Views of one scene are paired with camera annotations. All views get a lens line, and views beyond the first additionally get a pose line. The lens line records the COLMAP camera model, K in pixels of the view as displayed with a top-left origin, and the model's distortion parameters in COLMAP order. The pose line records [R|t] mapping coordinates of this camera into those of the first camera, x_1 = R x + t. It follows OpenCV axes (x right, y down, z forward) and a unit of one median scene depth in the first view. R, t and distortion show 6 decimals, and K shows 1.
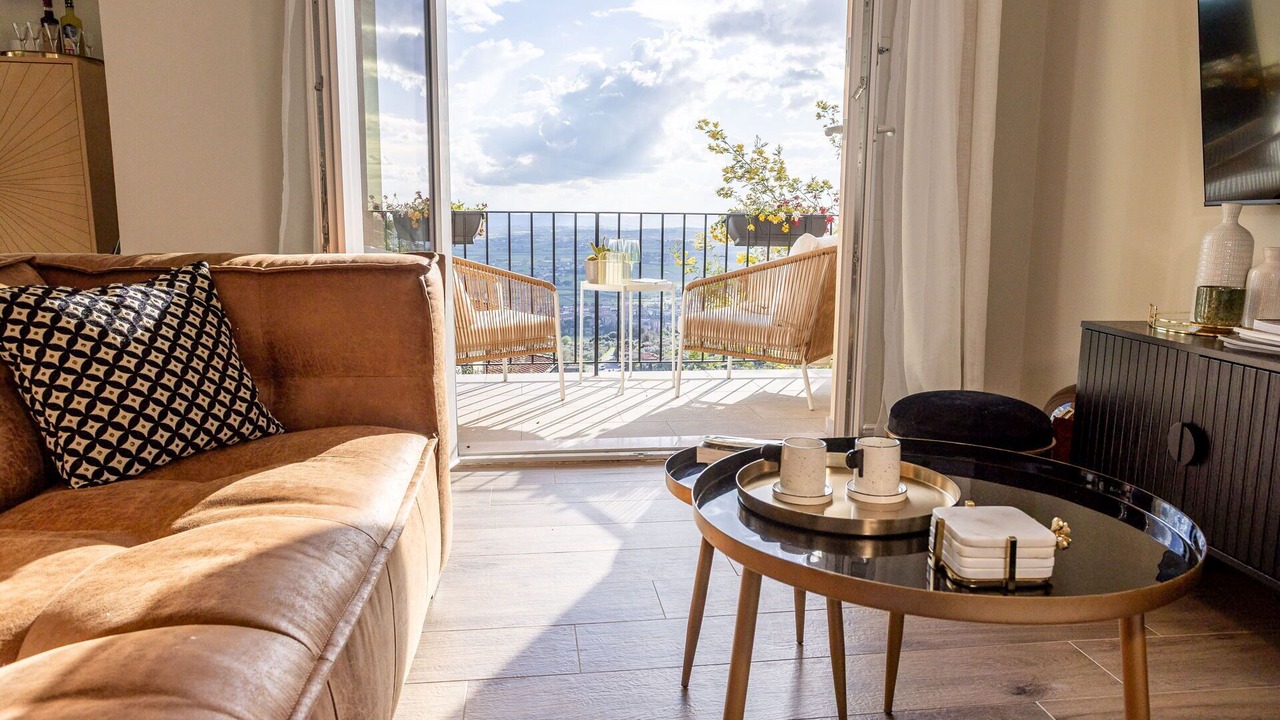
lens RADIAL K [[813.7, 0, 640.0], [0, 813.7, 360.0], [0, 0, 1]] dist [-0.025556, 0.018303]
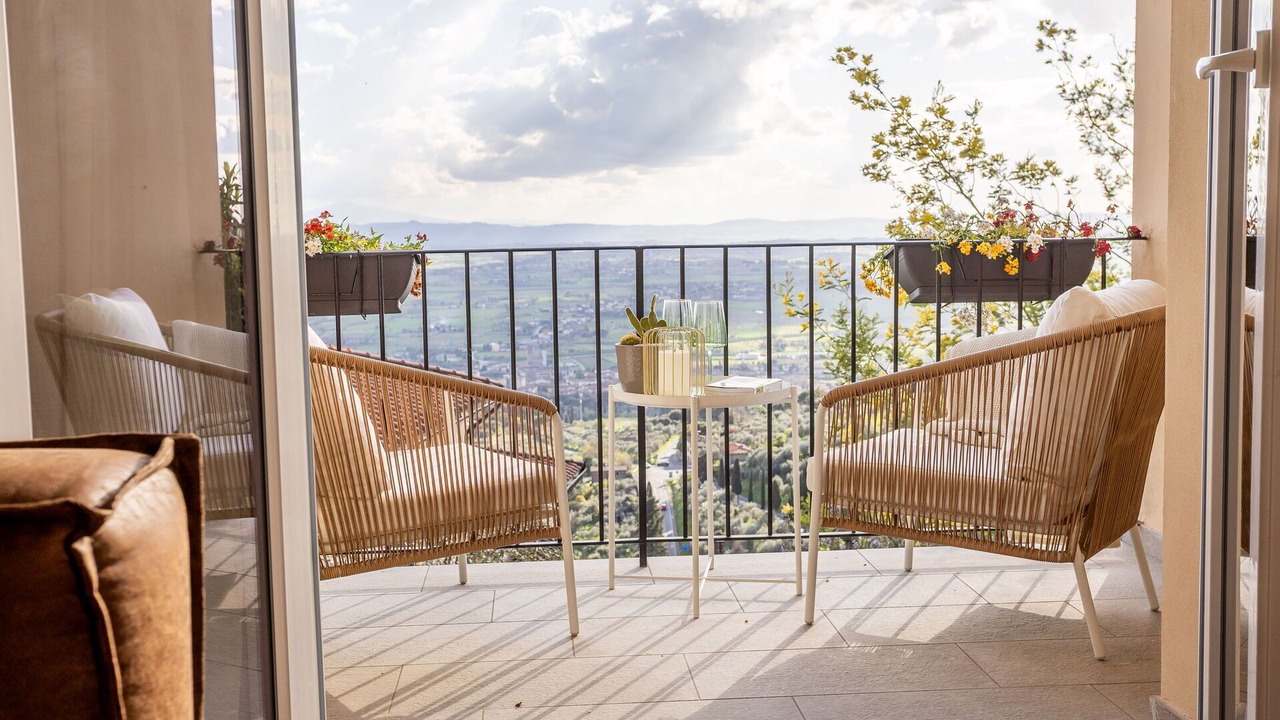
lens RADIAL K [[1255.2, 0, 640.0], [0, 1255.2, 360.0], [0, 0, 1]] dist [0.003547, 0.025021]
pose [[0.997972, -0.019342, -0.060640, -0.005776], [0.015442, 0.997822, -0.064127, -0.057889], [0.061749, 0.063061, 0.996098, 0.210855]]
